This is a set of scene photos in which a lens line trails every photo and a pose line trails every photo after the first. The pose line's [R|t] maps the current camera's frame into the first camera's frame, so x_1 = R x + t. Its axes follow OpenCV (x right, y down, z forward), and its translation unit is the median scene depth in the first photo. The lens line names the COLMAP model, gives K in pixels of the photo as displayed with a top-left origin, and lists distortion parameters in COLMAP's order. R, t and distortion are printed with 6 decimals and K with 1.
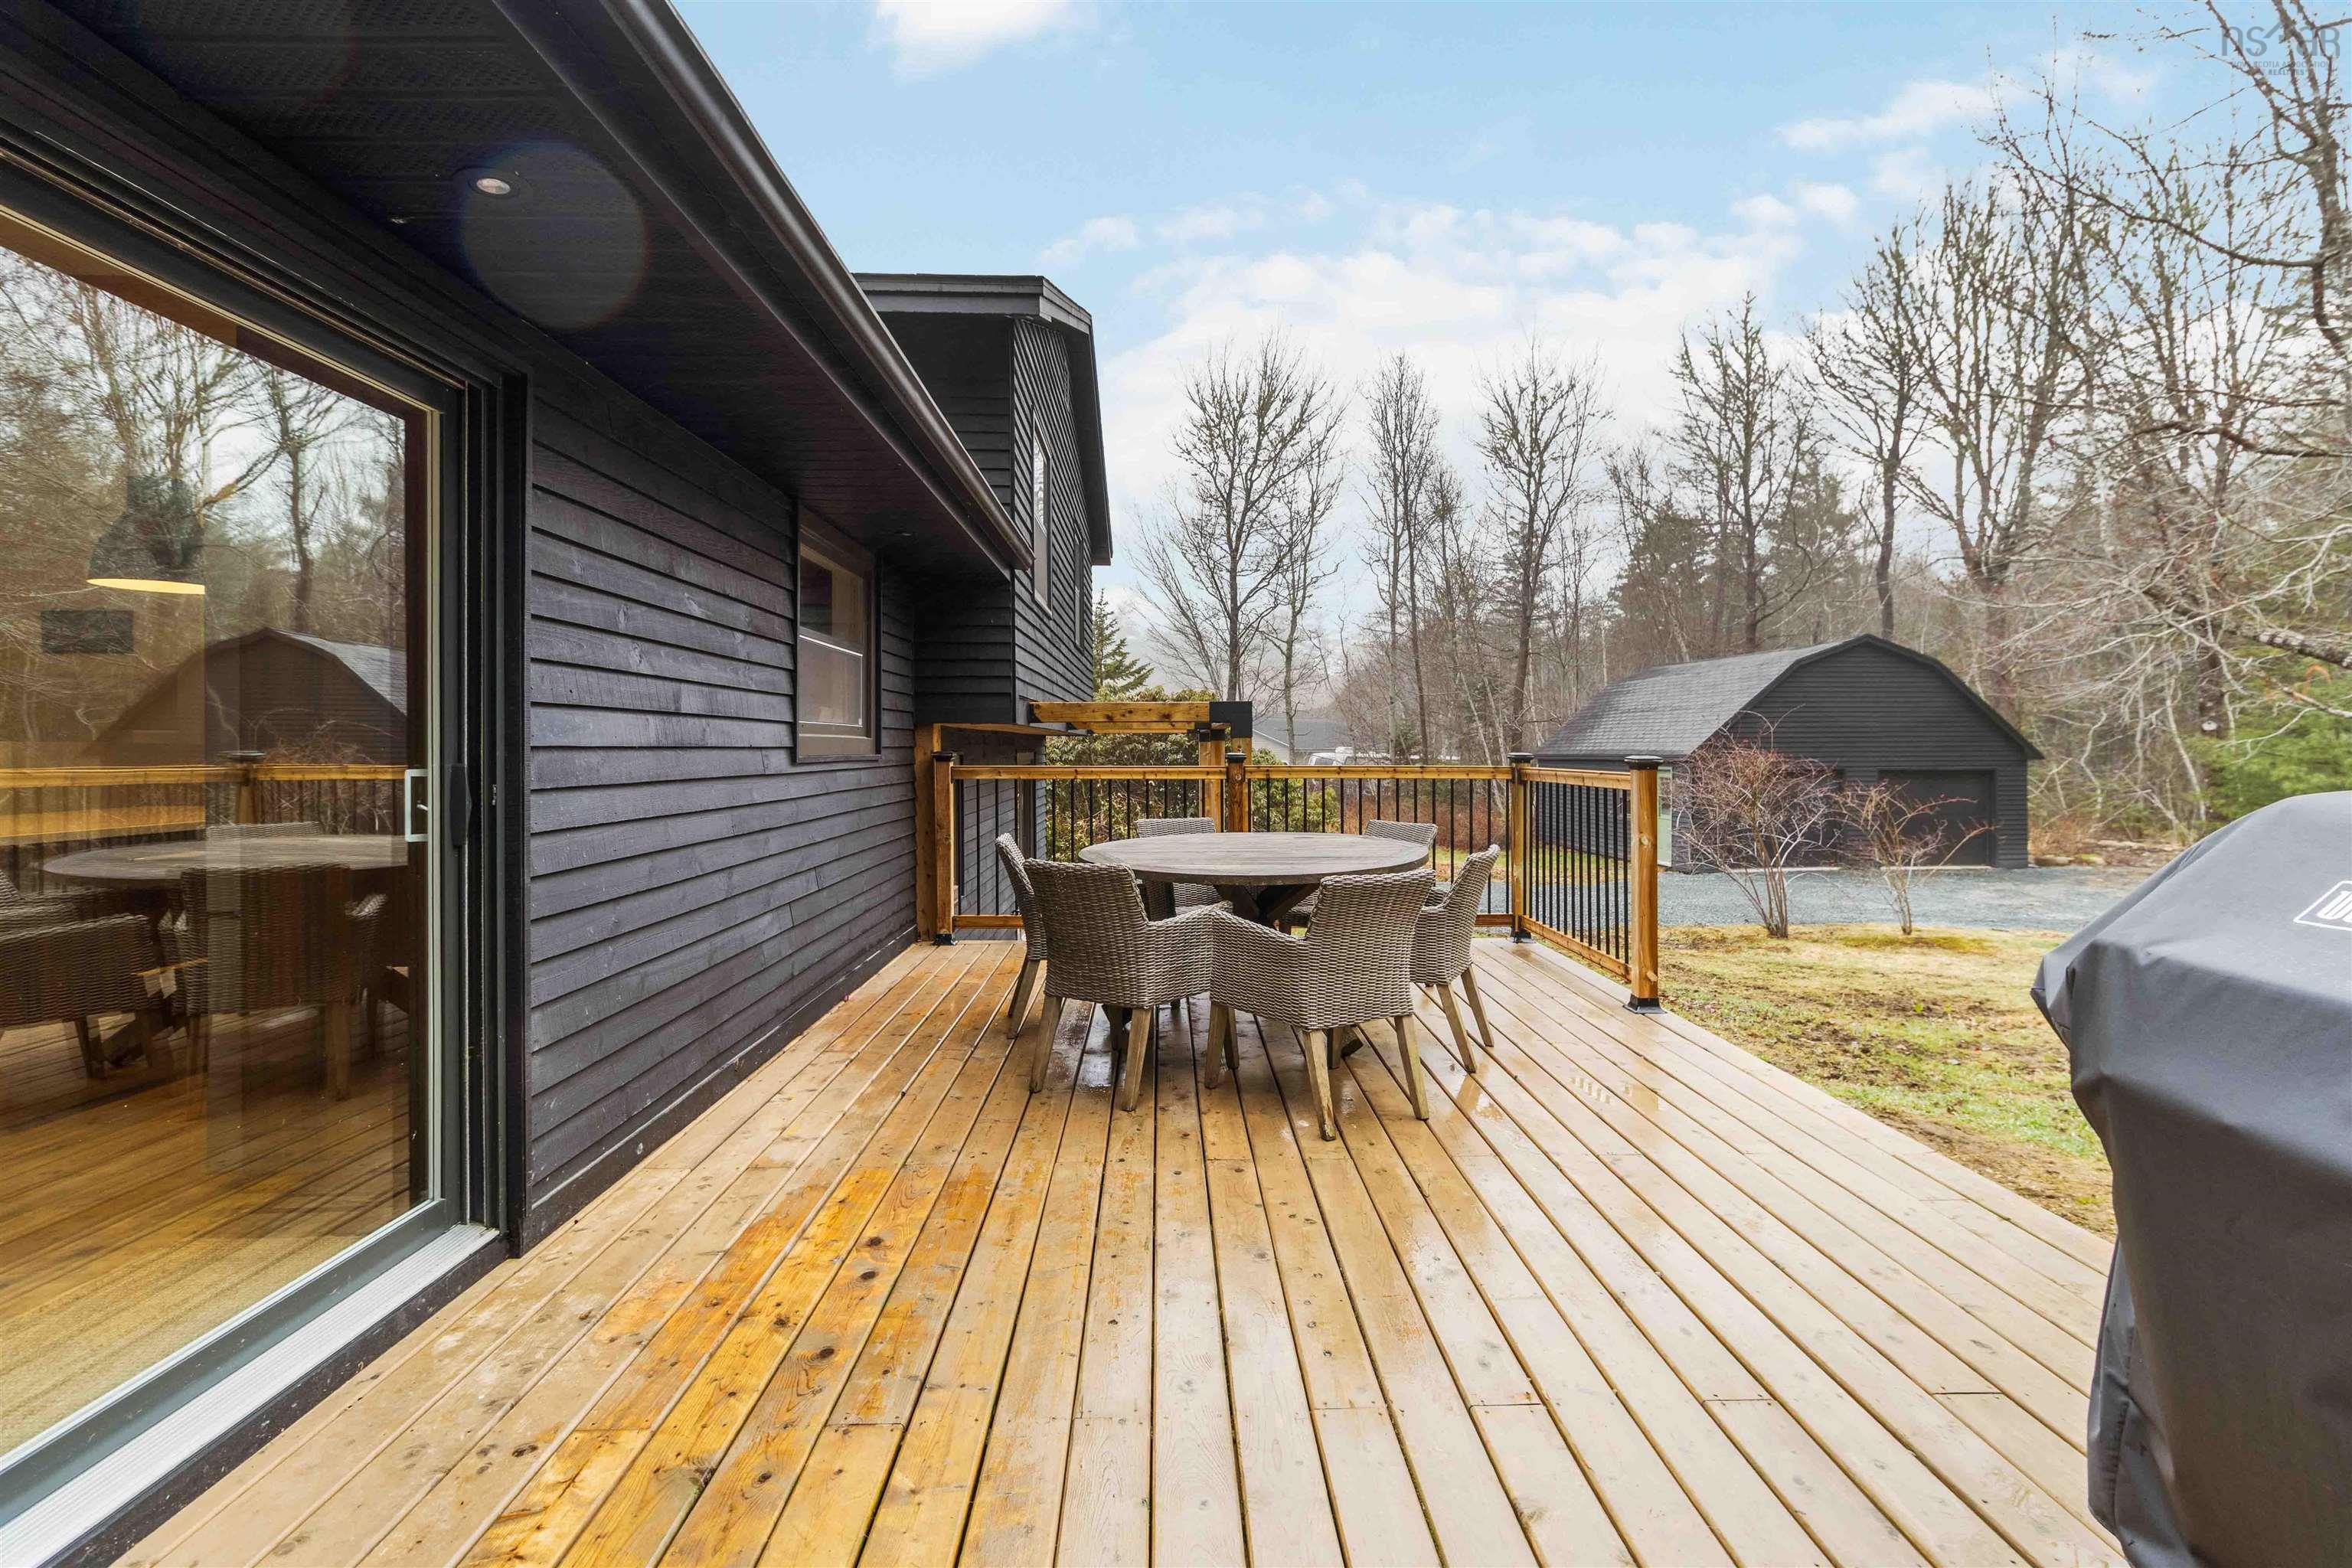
lens RADIAL K [[1074.8, 0, 1188.1], [0, 1074.8, 766.5], [0, 0, 1]] dist [0.002058, 0.000312]
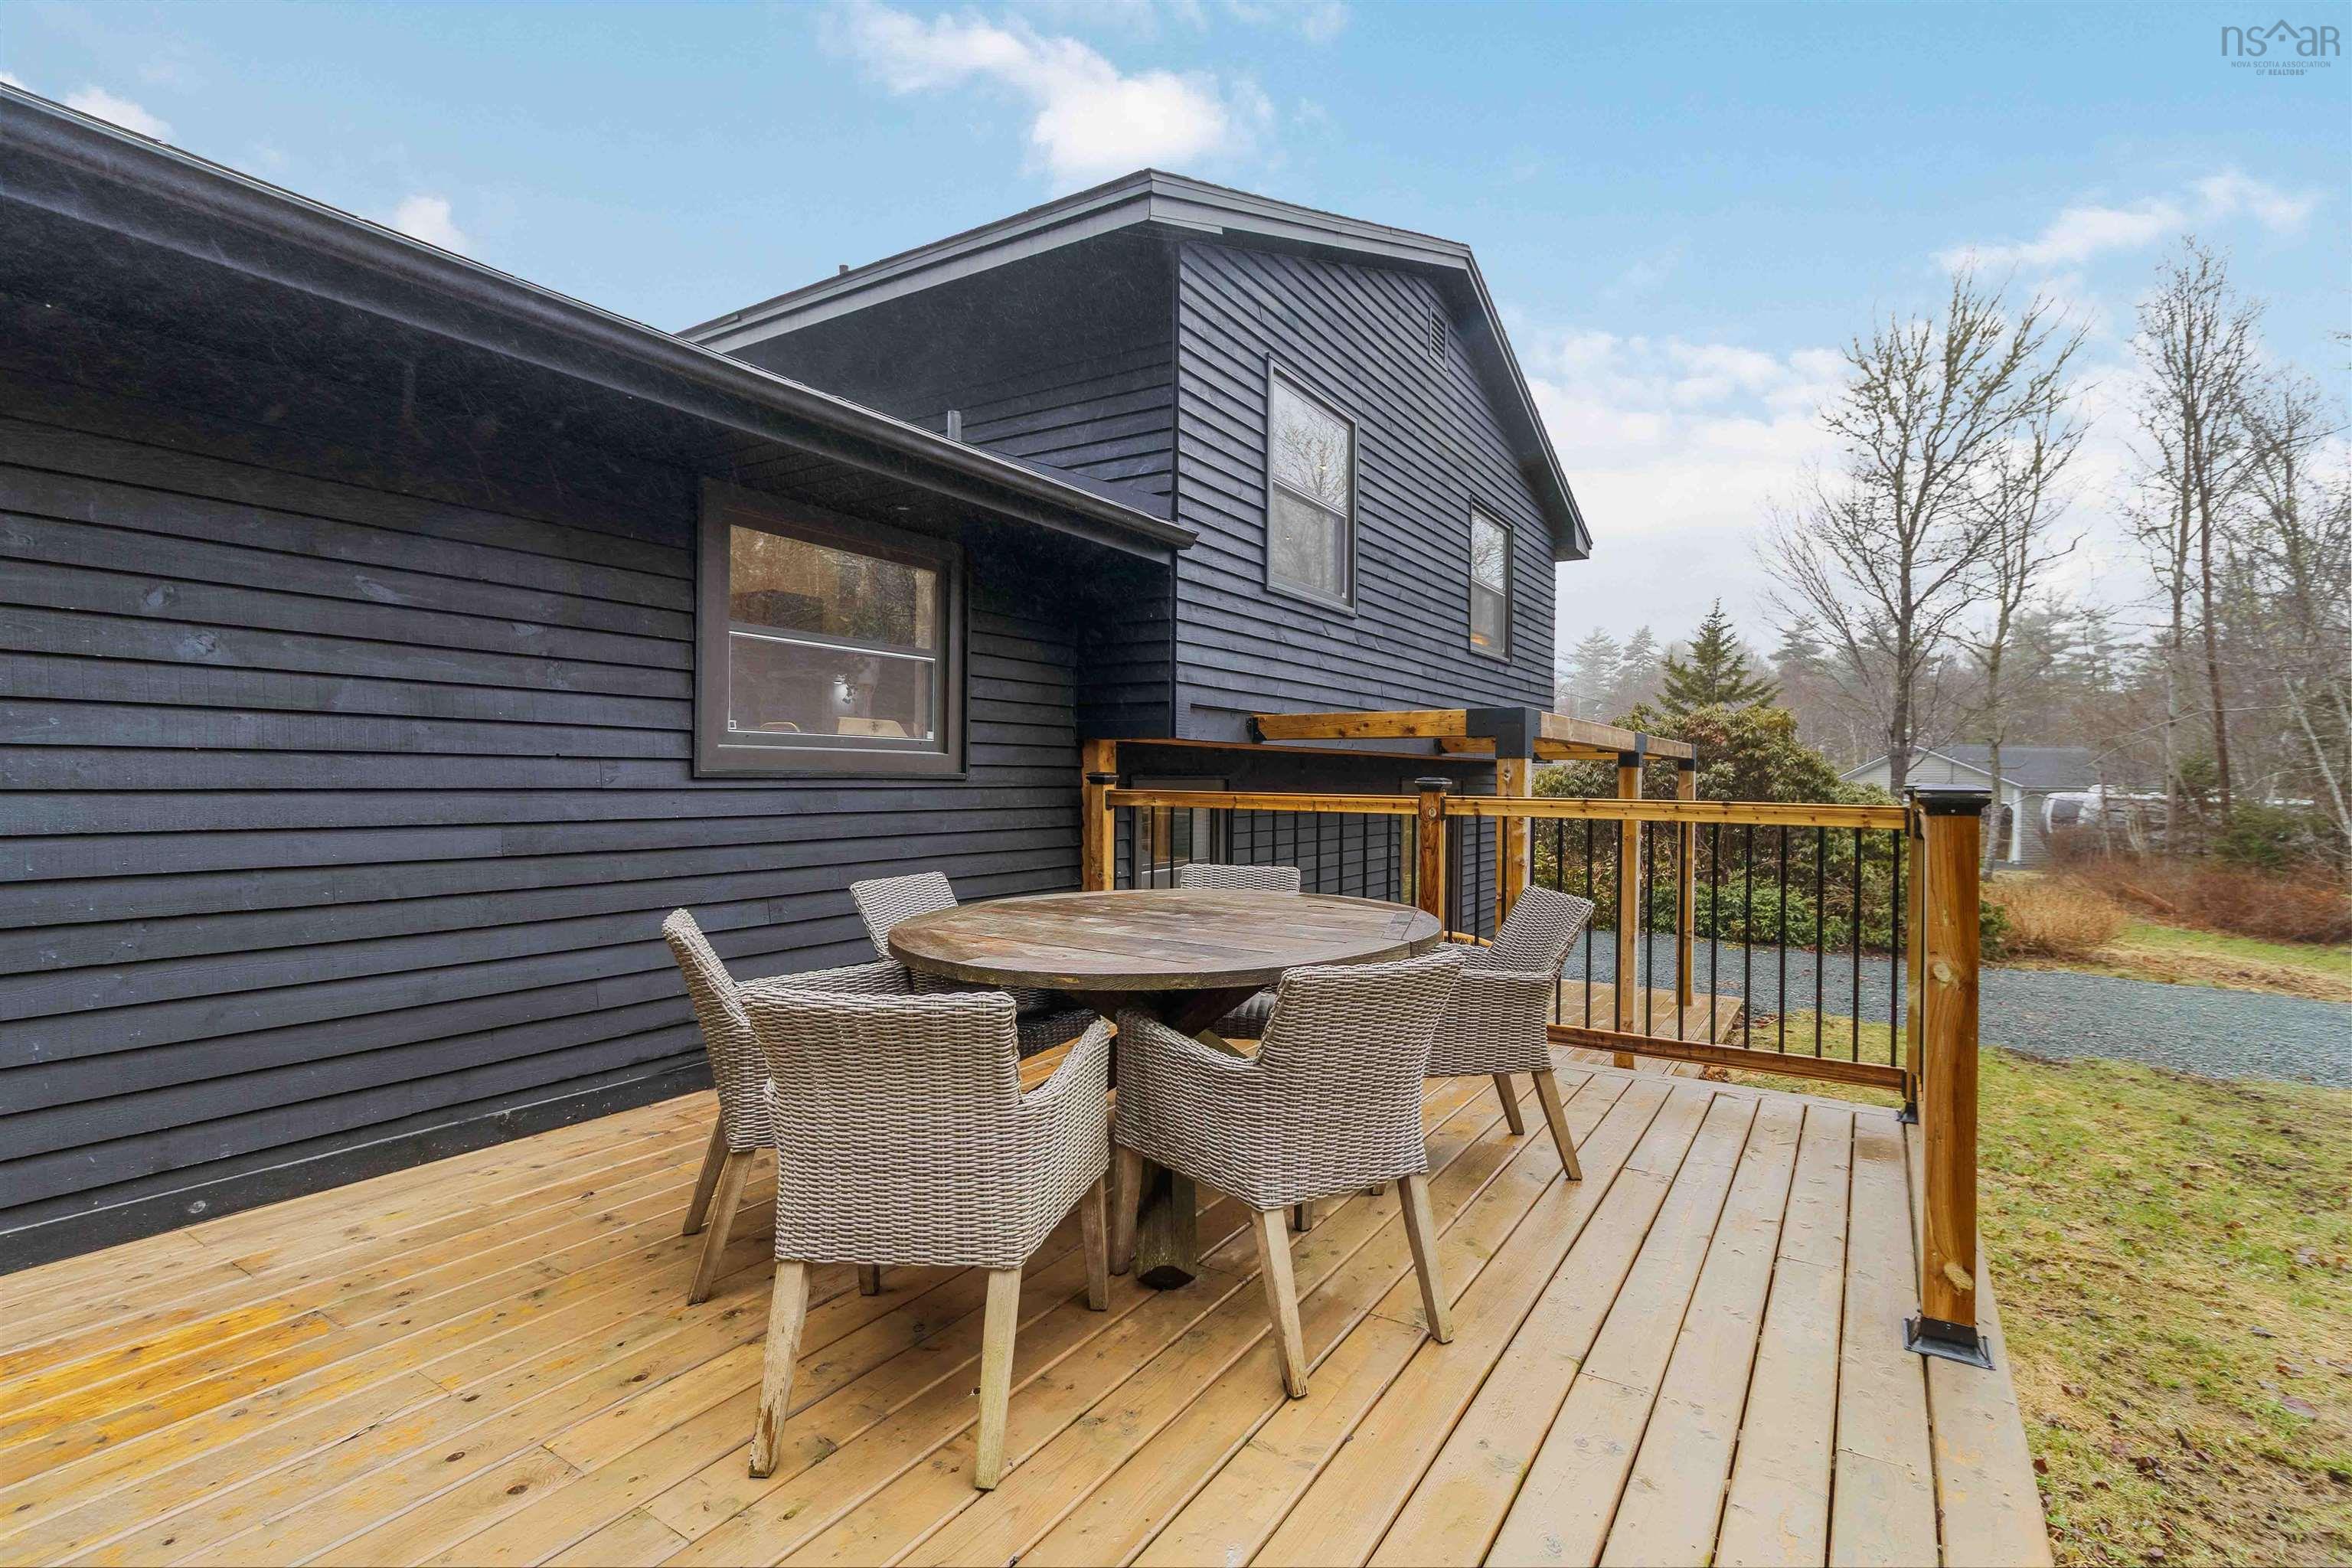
lens RADIAL K [[1074.8, 0, 1198.0], [0, 1074.8, 787.0], [0, 0, 1]] dist [0.002058, 0.000312]
pose [[0.835305, 0.012471, -0.549645, 0.045442], [-0.019698, 0.999780, -0.007251, 0.000303], [0.549434, 0.016884, 0.835367, 0.050157]]
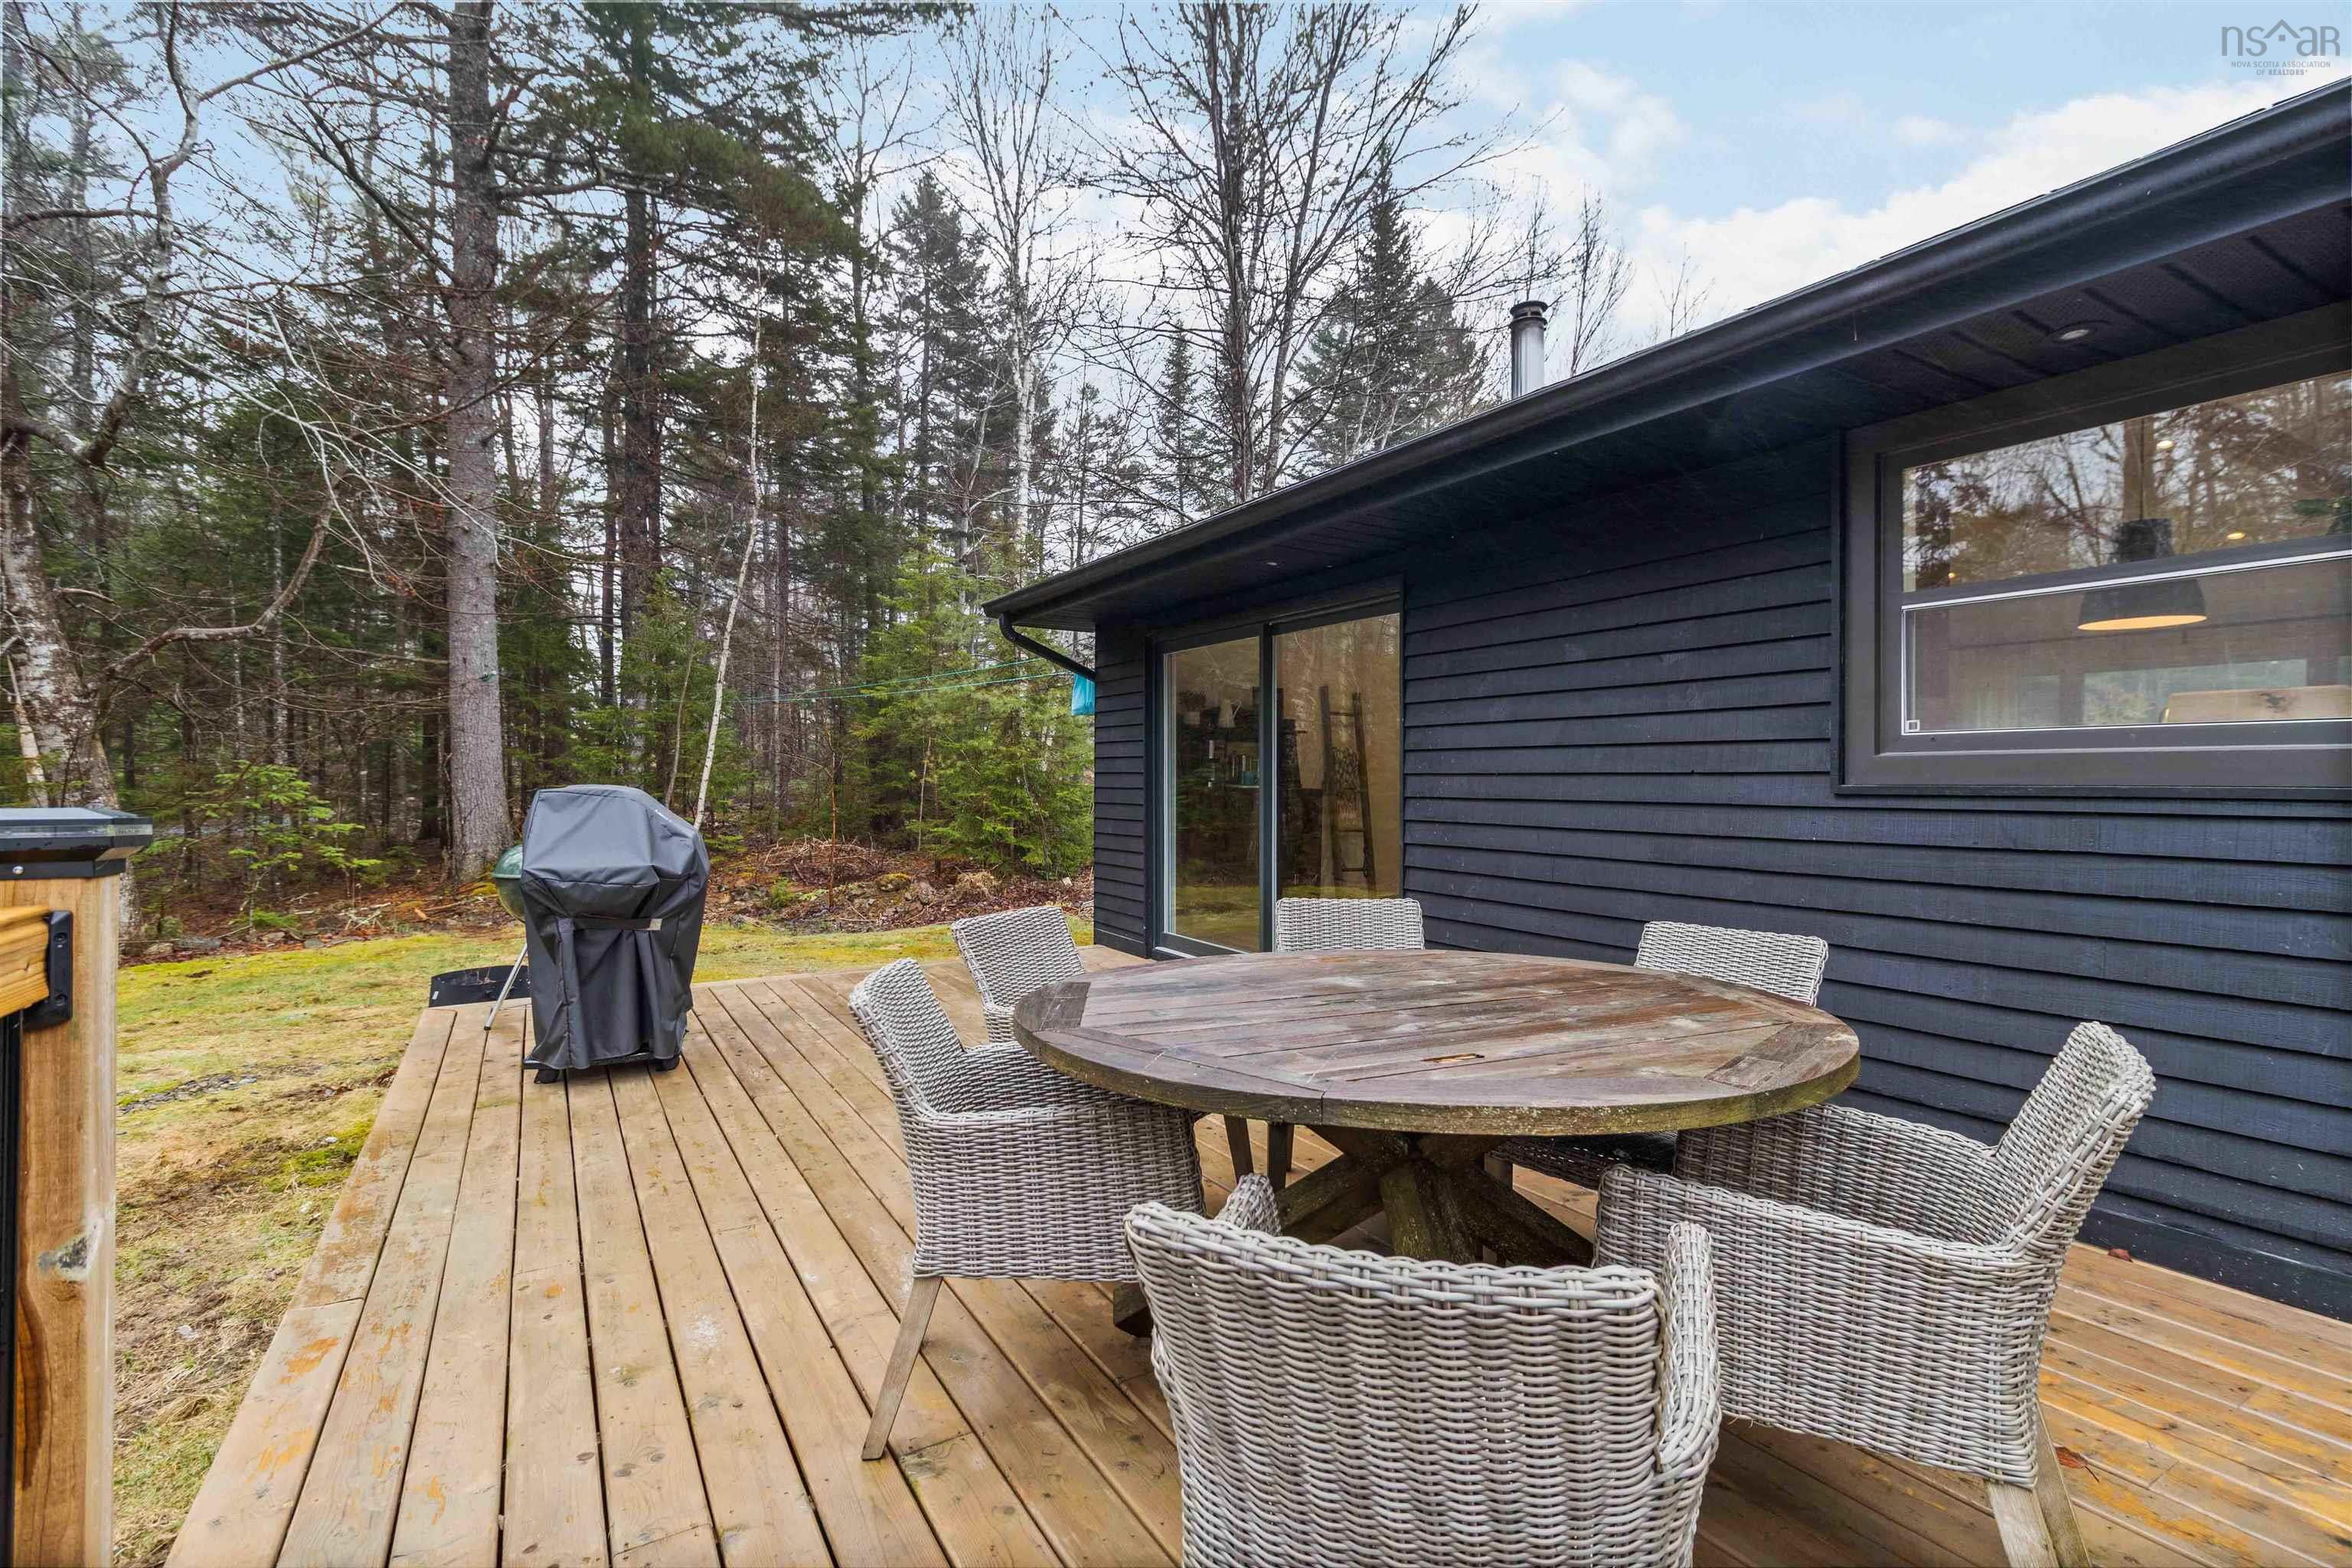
lens RADIAL K [[1074.8, 0, 1182.0], [0, 1074.8, 772.3], [0, 0, 1]] dist [0.002058, 0.000312]
pose [[-0.864910, 0.015818, -0.501678, 0.038710], [0.007213, 0.999792, 0.019087, -0.003565], [0.501875, 0.012890, -0.864844, 0.142227]]
